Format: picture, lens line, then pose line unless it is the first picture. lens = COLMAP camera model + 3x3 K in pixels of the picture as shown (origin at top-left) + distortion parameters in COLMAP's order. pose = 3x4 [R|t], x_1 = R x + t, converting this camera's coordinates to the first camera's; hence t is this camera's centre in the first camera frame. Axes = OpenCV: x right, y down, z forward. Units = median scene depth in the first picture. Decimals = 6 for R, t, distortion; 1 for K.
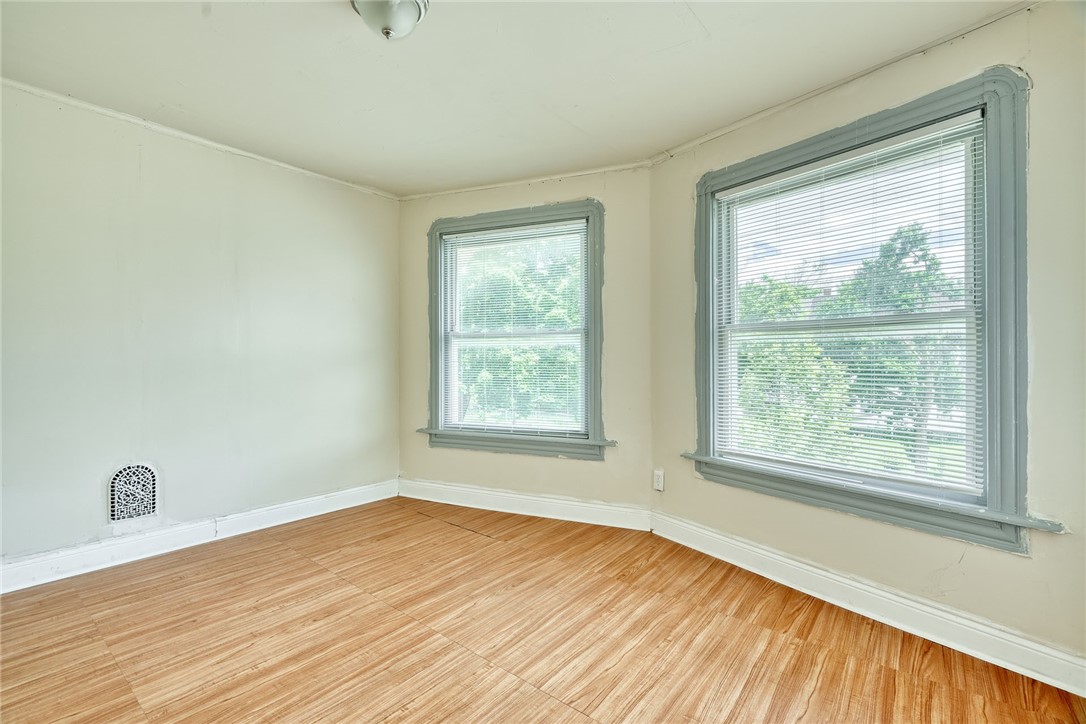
lens RADIAL K [[494.7, 0, 538.9], [0, 494.7, 360.0], [0, 0, 1]] dist [-0.002211, 0.001620]
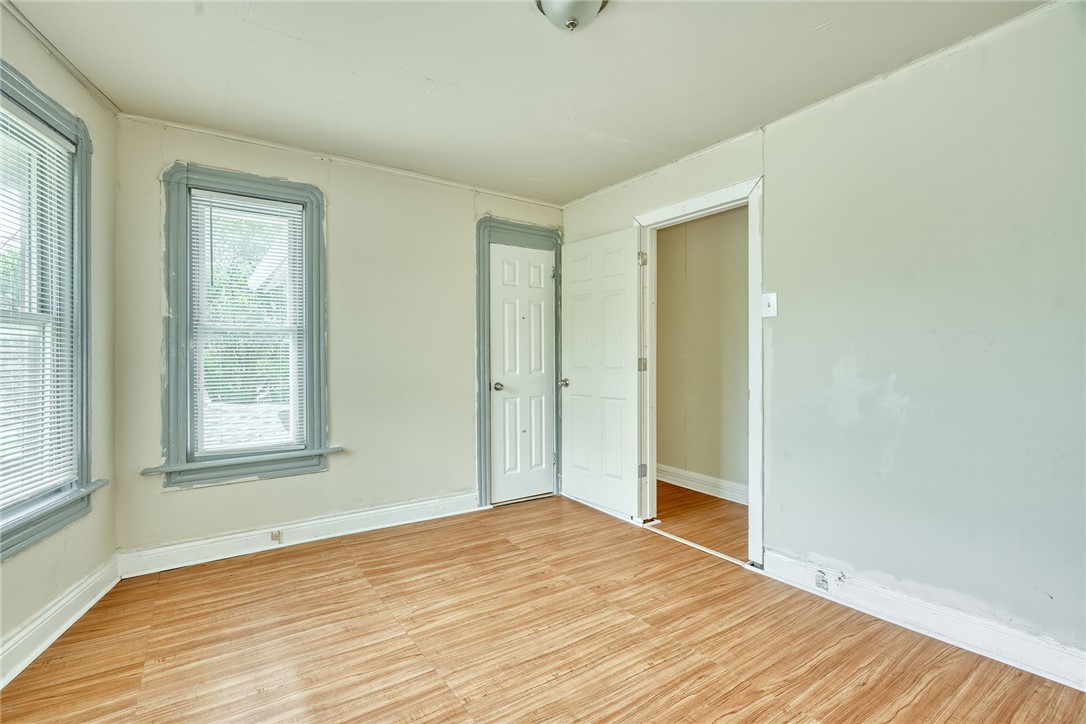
lens RADIAL K [[494.7, 0, 538.9], [0, 494.7, 360.0], [0, 0, 1]] dist [-0.002211, 0.001620]
pose [[-0.959425, -0.001394, 0.281959, -0.494980], [-0.000404, 0.999994, 0.003571, -0.009864], [-0.281962, 0.003313, -0.959420, 1.874077]]
